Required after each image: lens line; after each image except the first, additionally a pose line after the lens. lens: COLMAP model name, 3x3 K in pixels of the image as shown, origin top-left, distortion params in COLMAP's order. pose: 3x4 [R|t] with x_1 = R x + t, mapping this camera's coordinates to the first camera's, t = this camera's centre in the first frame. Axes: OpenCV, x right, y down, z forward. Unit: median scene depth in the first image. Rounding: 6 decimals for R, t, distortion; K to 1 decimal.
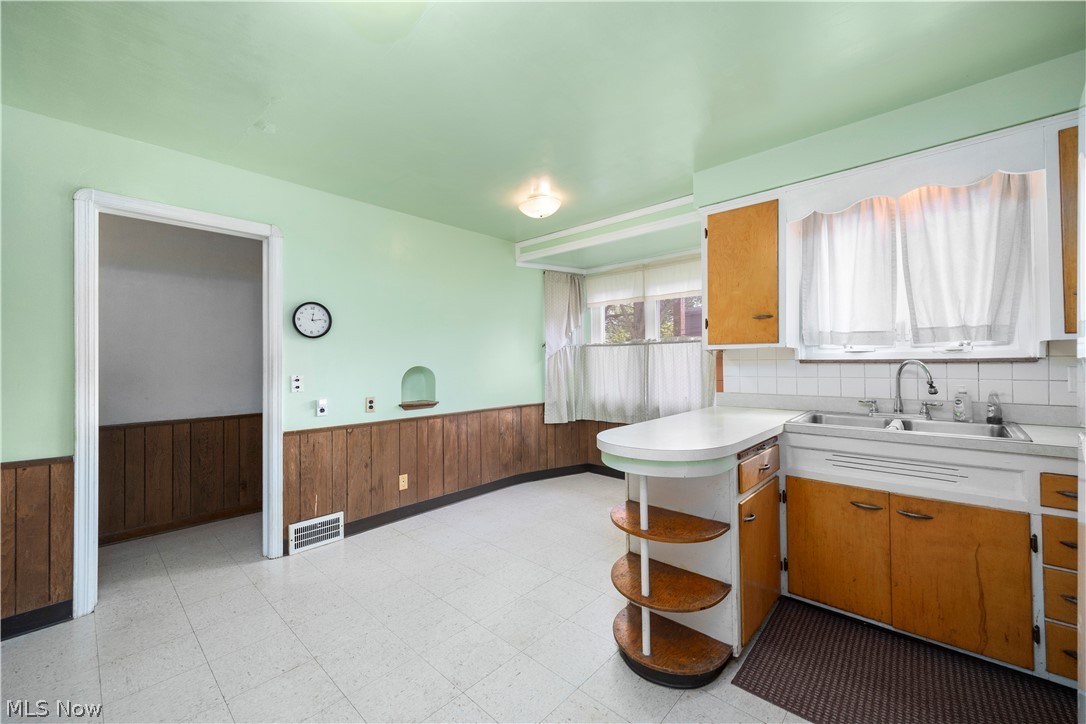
lens RADIAL K [[433.1, 0, 543.0], [0, 433.1, 362.0], [0, 0, 1]] dist [0.001558, 0.000121]
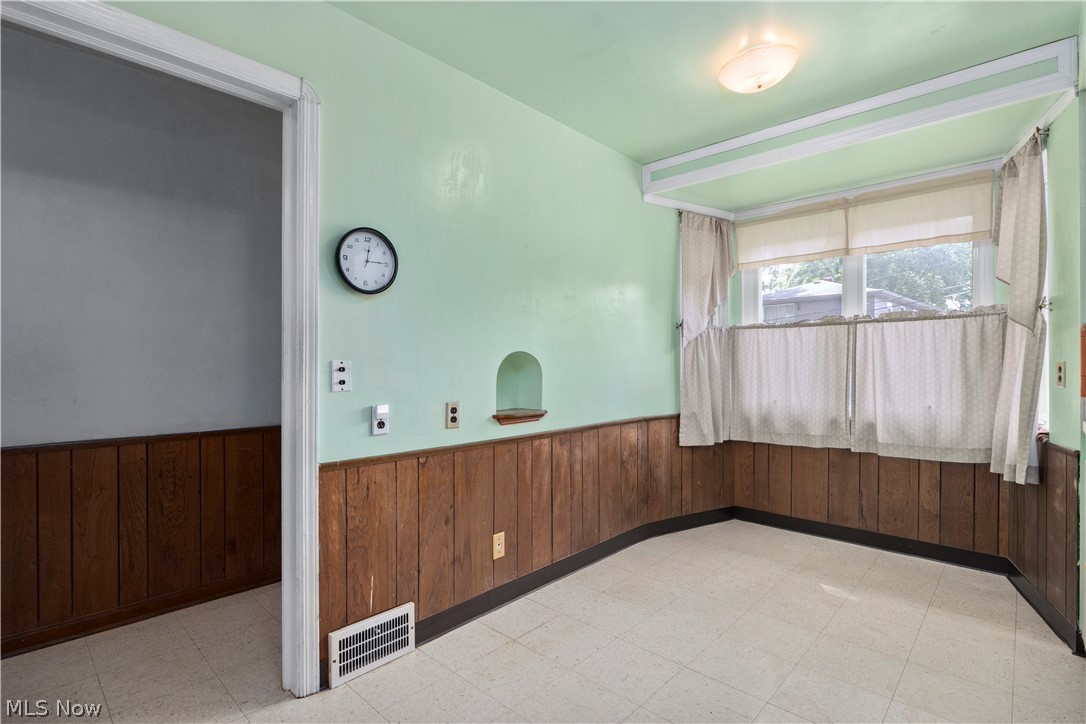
lens RADIAL K [[519.6, 0, 544.4], [0, 519.6, 369.4], [0, 0, 1]] dist [-0.015067, 0.000377]
pose [[0.999962, 0.007278, -0.004849, -0.255501], [-0.007239, 0.999942, 0.007959, 0.028939], [0.004906, -0.007924, 0.999957, 0.286892]]
